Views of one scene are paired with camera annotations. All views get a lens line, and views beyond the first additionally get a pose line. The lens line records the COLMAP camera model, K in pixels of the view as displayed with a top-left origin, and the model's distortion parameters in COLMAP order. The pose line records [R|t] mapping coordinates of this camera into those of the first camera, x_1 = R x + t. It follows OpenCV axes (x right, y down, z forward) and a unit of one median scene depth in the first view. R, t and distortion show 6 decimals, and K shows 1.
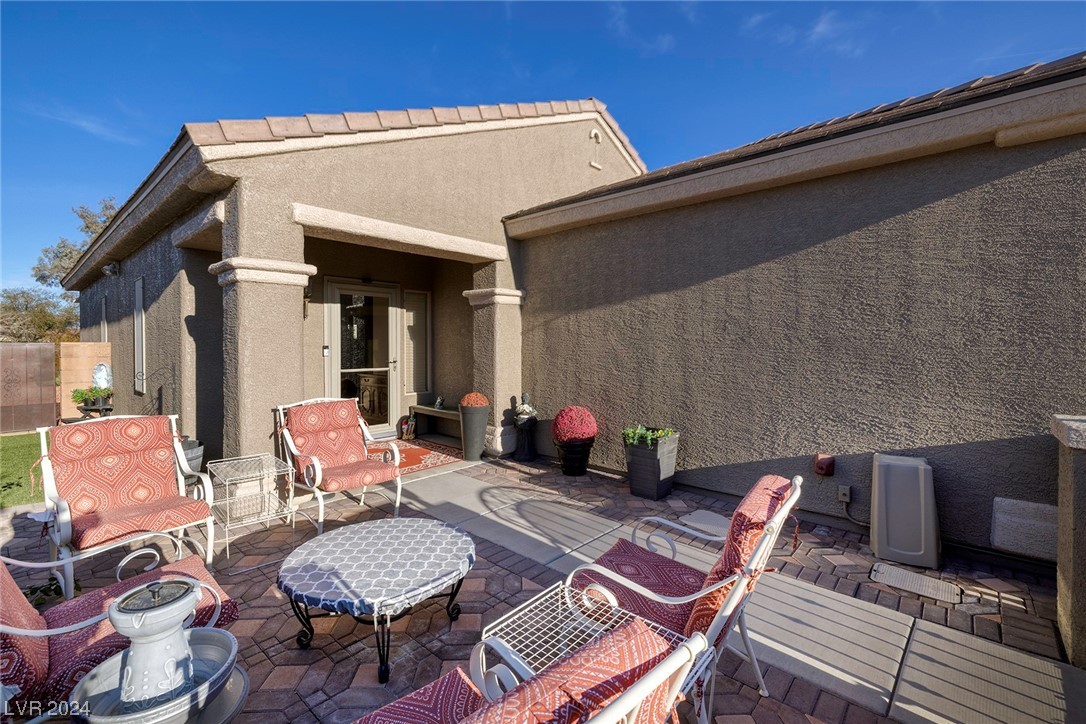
lens RADIAL K [[462.5, 0, 546.5], [0, 462.5, 348.2], [0, 0, 1]] dist [-0.002439, 0.000176]
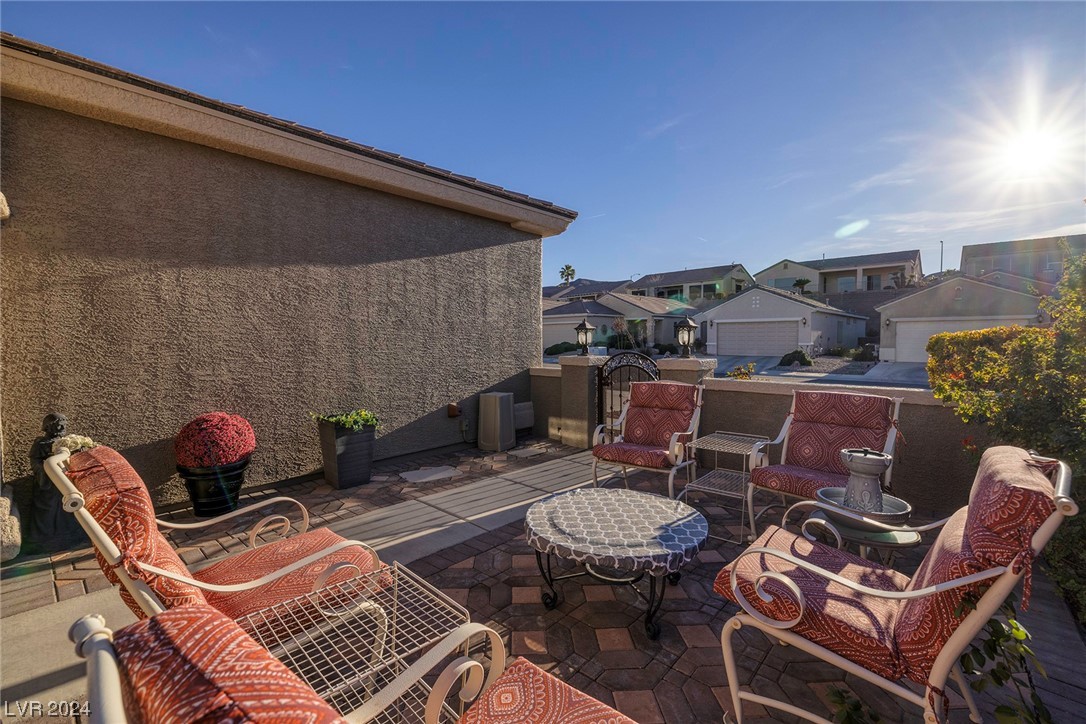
lens RADIAL K [[462.5, 0, 544.1], [0, 462.5, 363.4], [0, 0, 1]] dist [-0.002439, 0.000176]
pose [[0.013497, -0.060651, 0.998068, -0.693957], [0.006919, 0.998140, 0.060562, 0.017643], [-0.999885, 0.006088, 0.013892, 0.579244]]
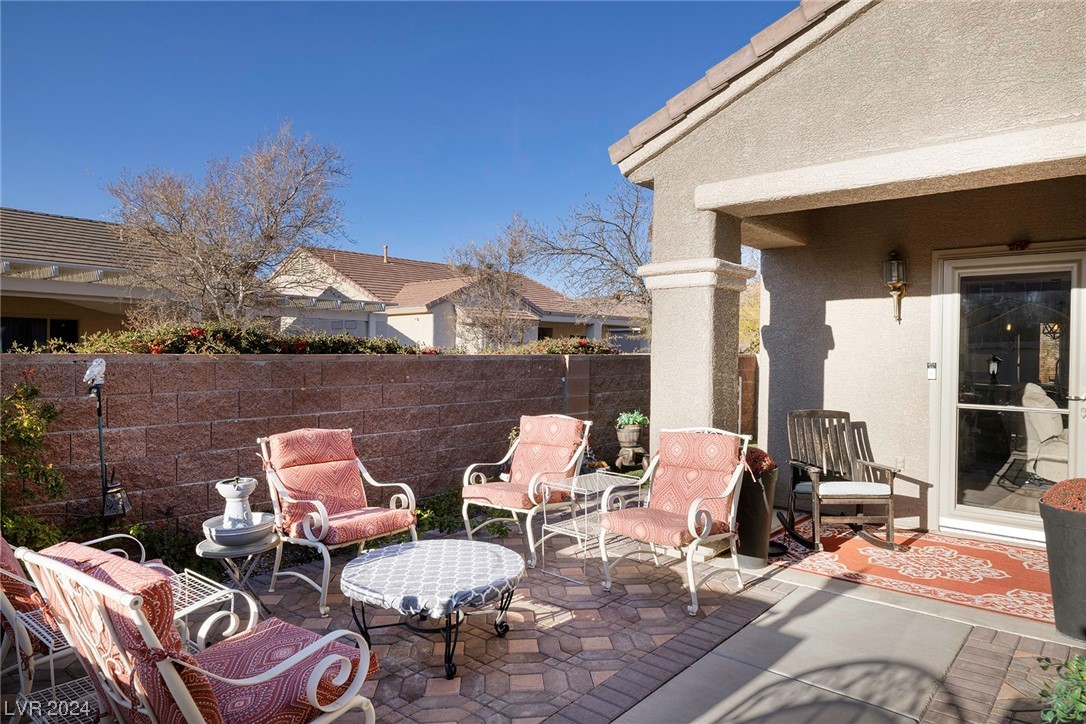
lens RADIAL K [[680.6, 0, 550.3], [0, 680.6, 359.9], [0, 0, 1]] dist [0.010477, 0.000350]
pose [[0.027113, 0.009750, -0.999585, 0.565439], [-0.020710, 0.999743, 0.009190, -0.010097], [0.999418, 0.020452, 0.027307, 0.607063]]
